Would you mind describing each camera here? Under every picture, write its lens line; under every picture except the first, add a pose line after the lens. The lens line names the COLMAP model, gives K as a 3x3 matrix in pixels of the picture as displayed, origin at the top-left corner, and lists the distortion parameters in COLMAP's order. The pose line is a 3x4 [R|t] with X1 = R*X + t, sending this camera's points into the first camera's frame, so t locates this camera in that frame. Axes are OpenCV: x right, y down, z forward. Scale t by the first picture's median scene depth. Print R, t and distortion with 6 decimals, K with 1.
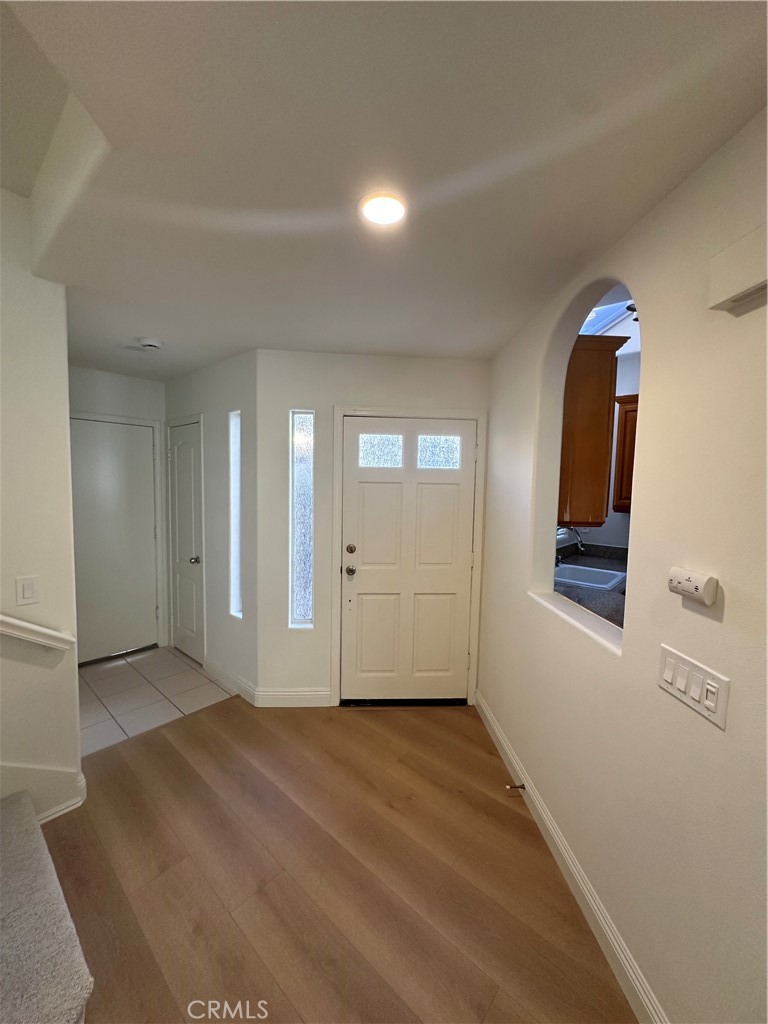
lens RADIAL K [[409.2, 0, 389.3], [0, 409.2, 516.6], [0, 0, 1]] dist [0.000354, 0.000327]
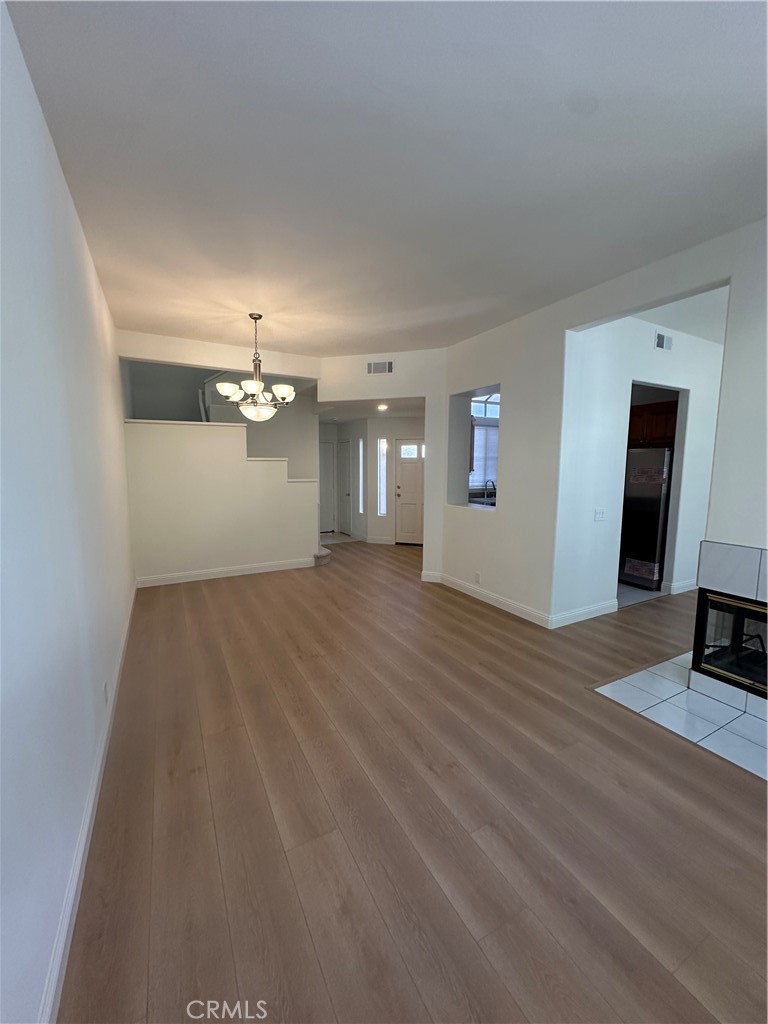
lens RADIAL K [[409.2, 0, 383.6], [0, 409.2, 517.1], [0, 0, 1]] dist [0.000354, 0.000327]
pose [[0.938769, 0.024114, -0.343703, 0.767732], [-0.008545, 0.998871, 0.046740, 0.152094], [0.344442, -0.040941, 0.937915, -1.652993]]
